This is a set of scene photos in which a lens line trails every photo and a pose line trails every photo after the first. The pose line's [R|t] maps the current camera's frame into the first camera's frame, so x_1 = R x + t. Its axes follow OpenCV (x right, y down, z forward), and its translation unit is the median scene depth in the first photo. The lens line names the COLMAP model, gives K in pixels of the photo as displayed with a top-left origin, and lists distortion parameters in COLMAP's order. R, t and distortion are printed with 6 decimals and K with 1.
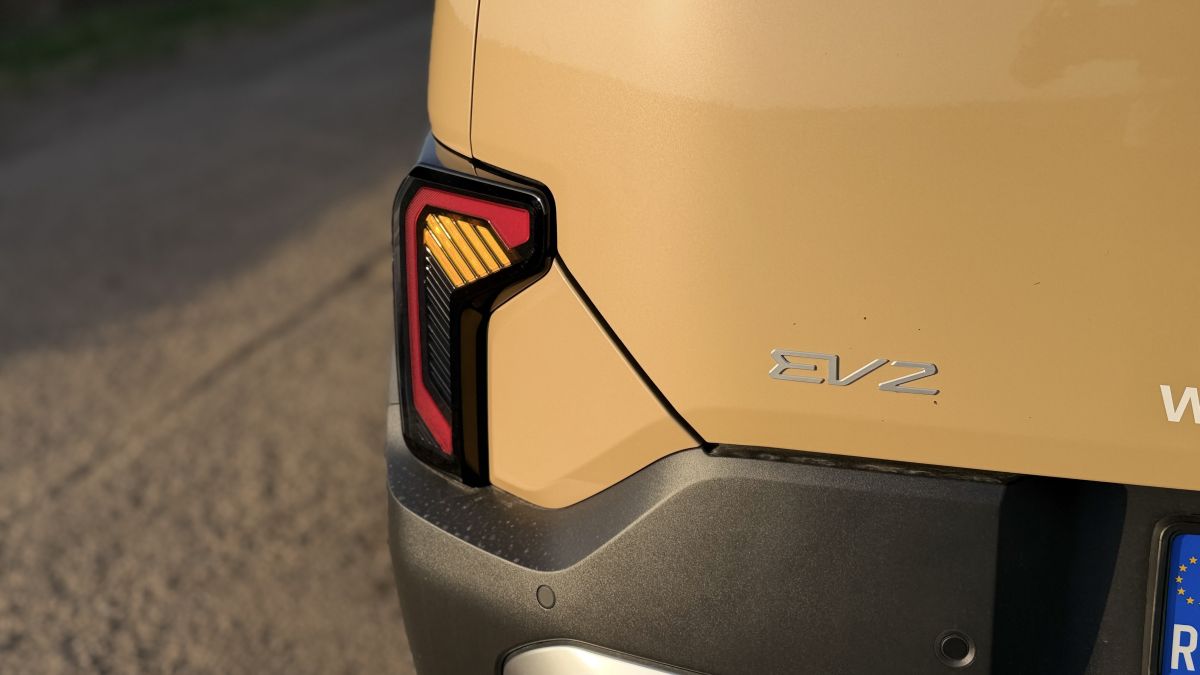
lens RADIAL K [[1391.3, 0, 600.0], [0, 1391.3, 337.5], [0, 0, 1]] dist [-0.000509, -0.012040]
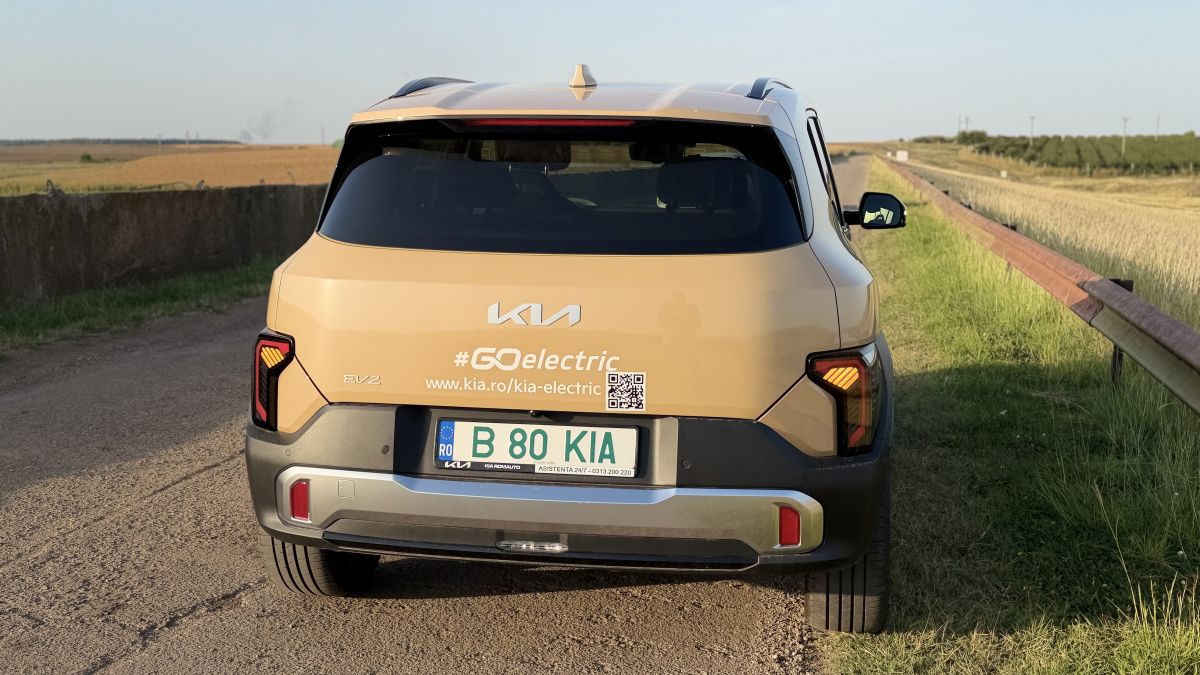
lens RADIAL K [[1275.7, 0, 600.0], [0, 1275.7, 337.5], [0, 0, 1]] dist [0.004751, 0.003227]
pose [[0.997002, 0.028276, 0.072025, 0.481536], [-0.012596, 0.977731, -0.209485, 0.539722], [-0.076344, 0.207950, 0.975156, -2.152073]]
